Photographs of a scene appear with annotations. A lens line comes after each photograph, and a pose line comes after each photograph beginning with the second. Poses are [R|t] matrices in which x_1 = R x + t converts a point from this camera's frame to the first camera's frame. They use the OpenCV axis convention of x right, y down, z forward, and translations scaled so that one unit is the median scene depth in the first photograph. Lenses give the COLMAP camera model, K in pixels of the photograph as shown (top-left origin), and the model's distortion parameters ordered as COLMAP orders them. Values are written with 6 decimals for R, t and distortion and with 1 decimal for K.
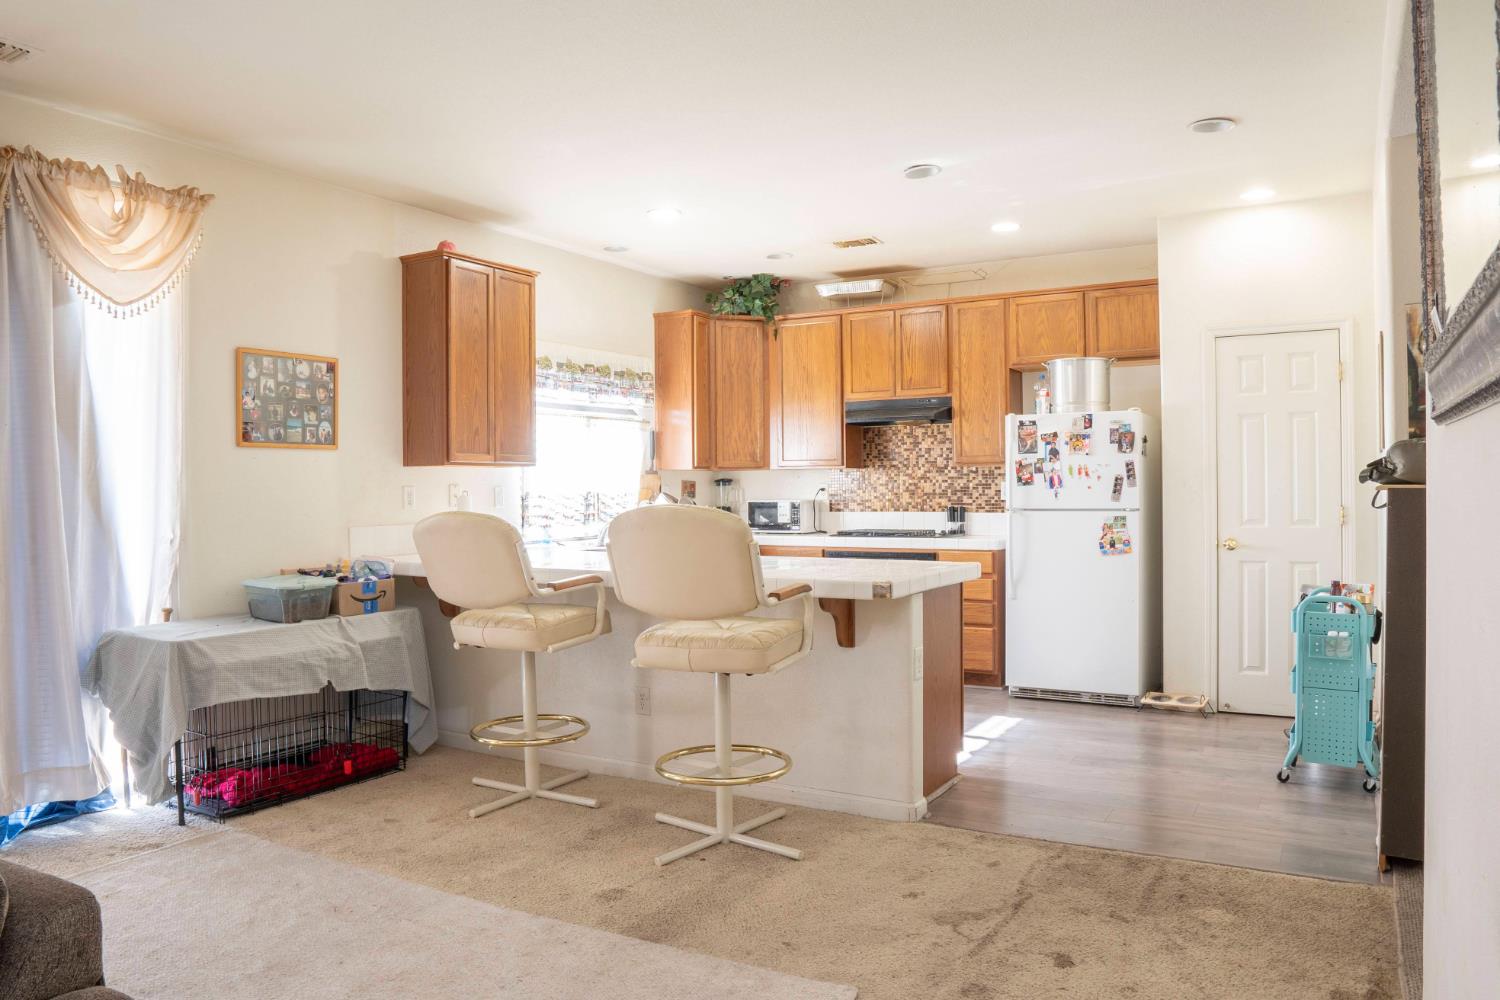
lens RADIAL K [[1057.5, 0, 744.8], [0, 1057.5, 494.4], [0, 0, 1]] dist [-0.112921, 0.076456]
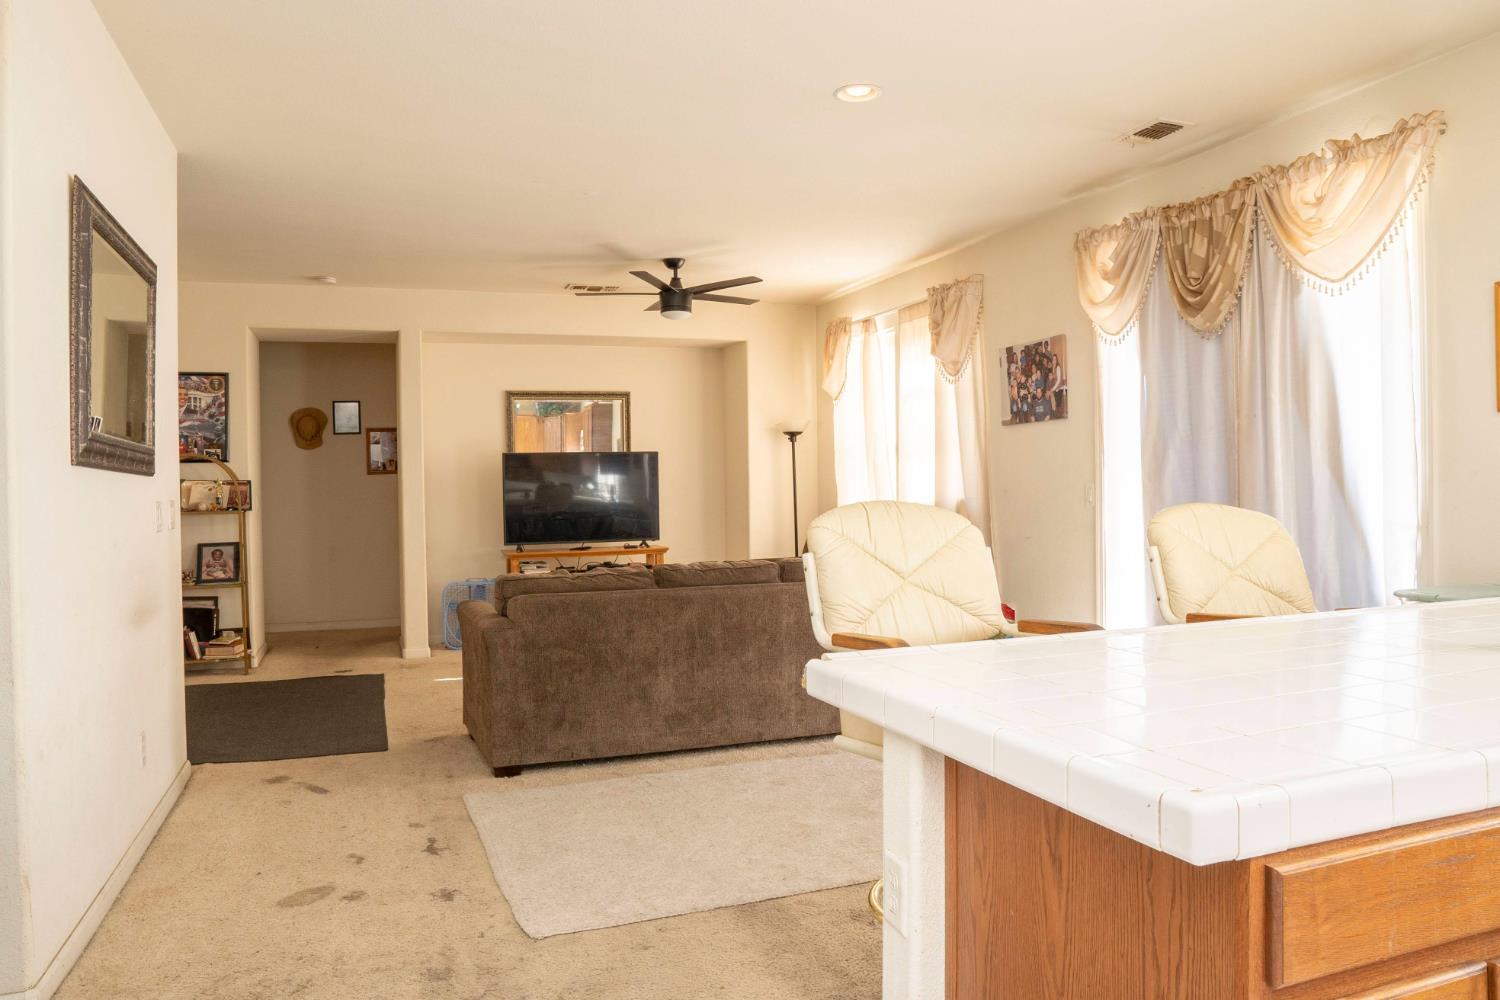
lens RADIAL K [[1057.5, 0, 744.8], [0, 1057.5, 494.4], [0, 0, 1]] dist [-0.112921, 0.076456]
pose [[-0.634806, 0.025604, -0.772247, 0.357219], [0.017332, 0.999671, 0.018897, -0.007090], [0.772477, -0.001389, -0.635041, 0.828211]]
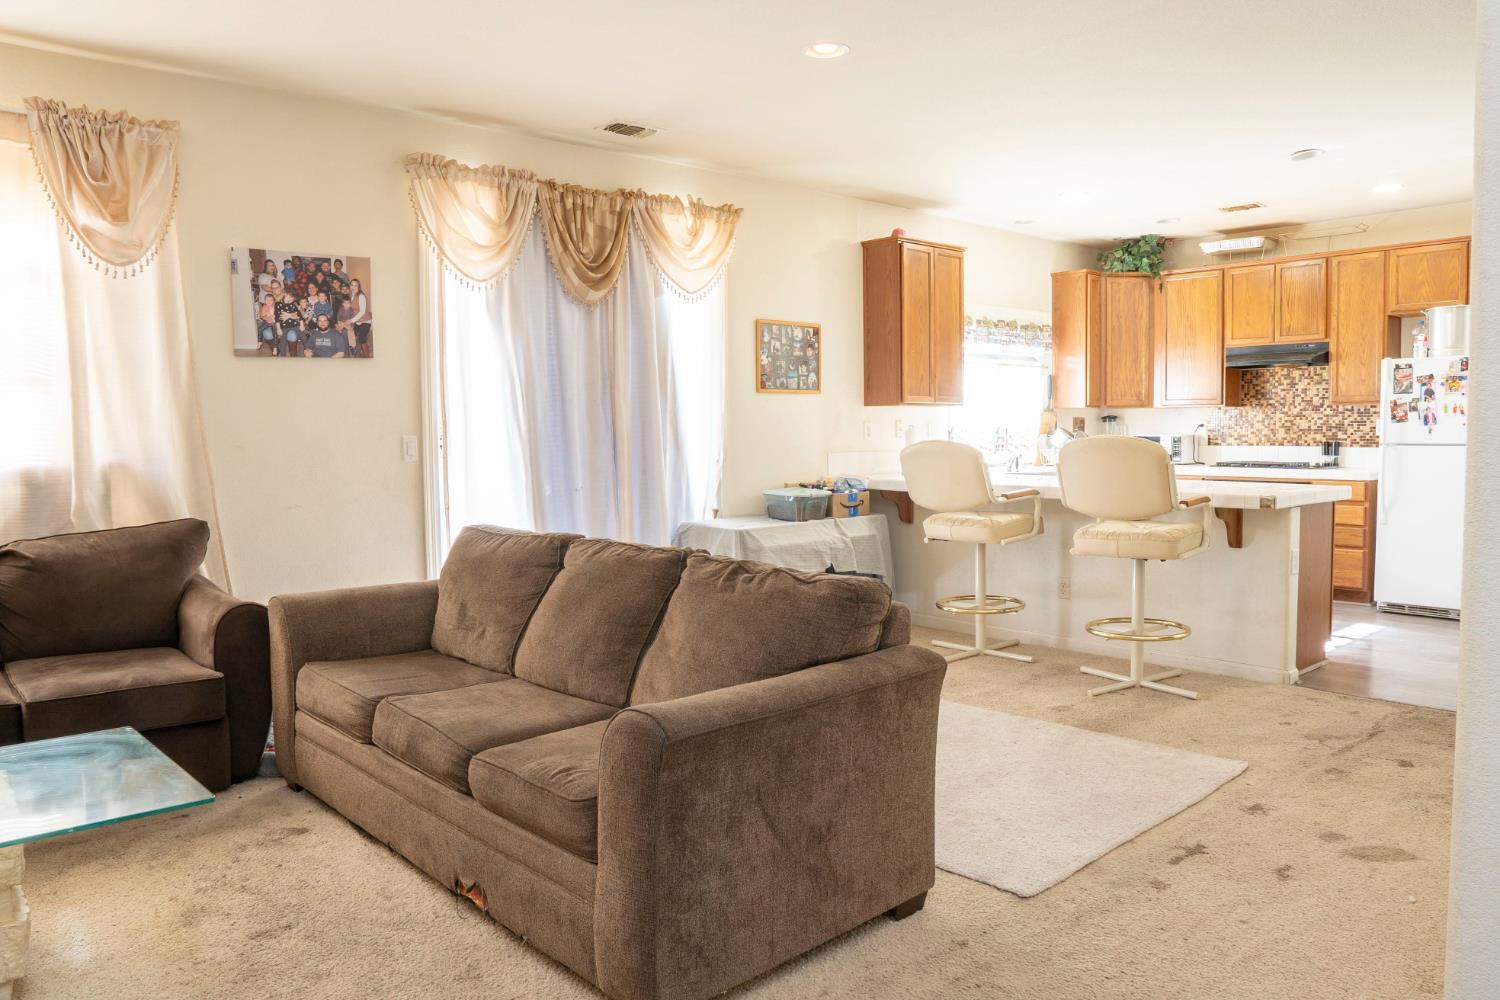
lens RADIAL K [[1057.5, 0, 744.8], [0, 1057.5, 494.4], [0, 0, 1]] dist [-0.112921, 0.076456]
pose [[0.949412, 0.020066, -0.313390, -0.053387], [-0.001009, 0.998146, 0.060854, 0.002376], [0.314030, -0.057459, 0.947673, -0.262994]]
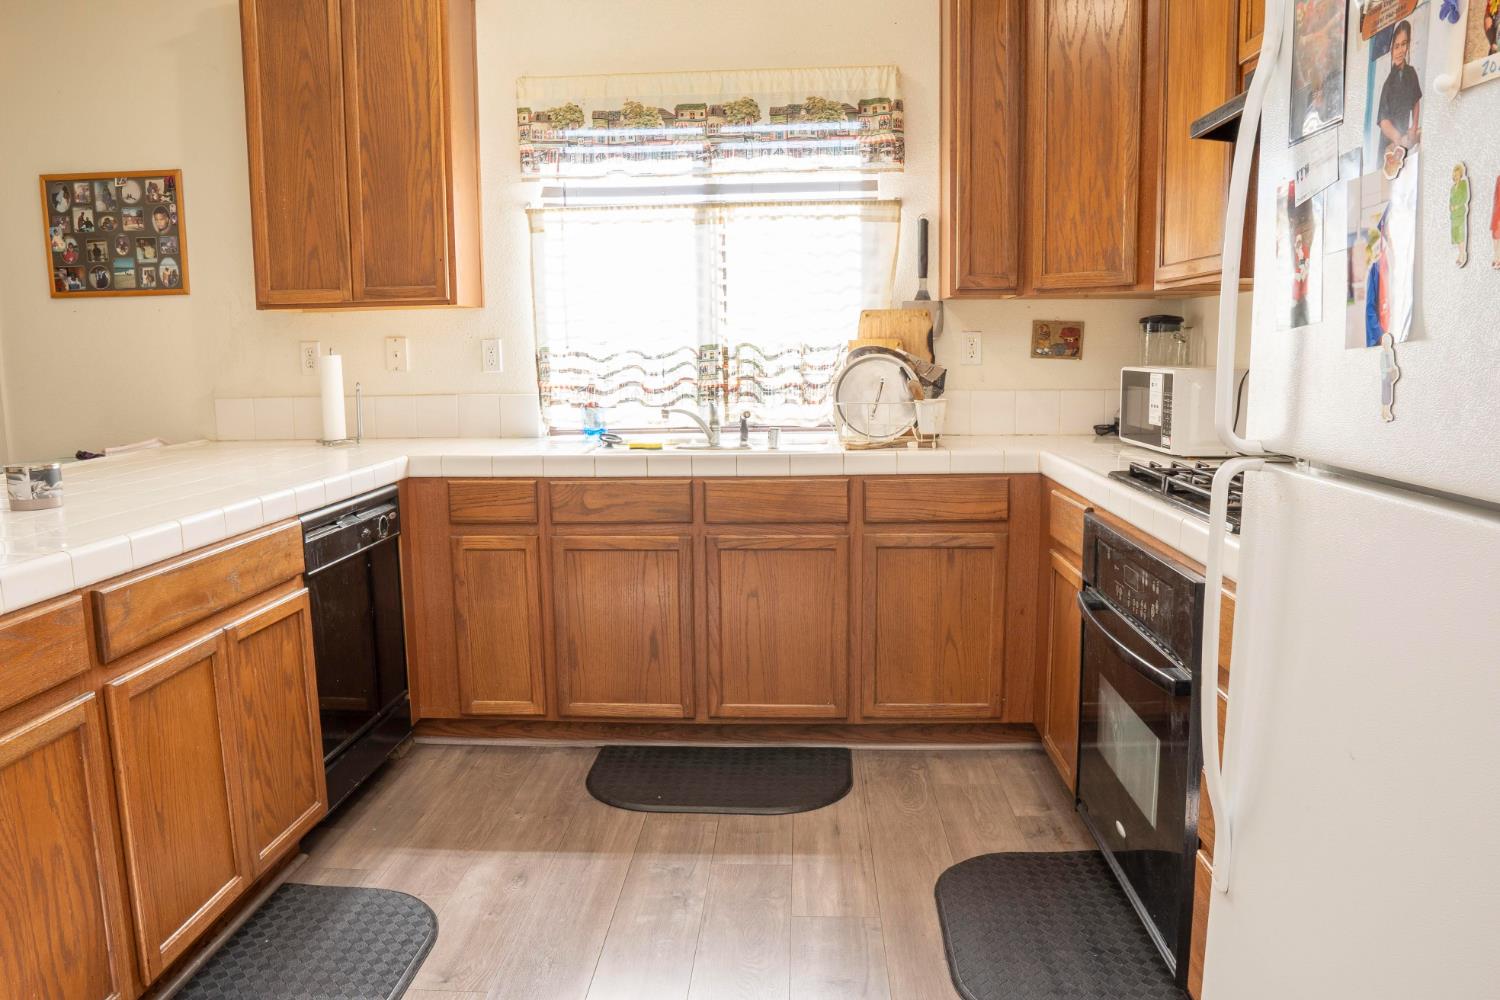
lens RADIAL K [[1057.5, 0, 744.8], [0, 1057.5, 494.4], [0, 0, 1]] dist [-0.112921, 0.076456]
pose [[0.458721, 0.127633, -0.879366, 0.399287], [0.002916, 0.989409, 0.145126, -0.005925], [0.888576, -0.069136, 0.453490, 0.880527]]
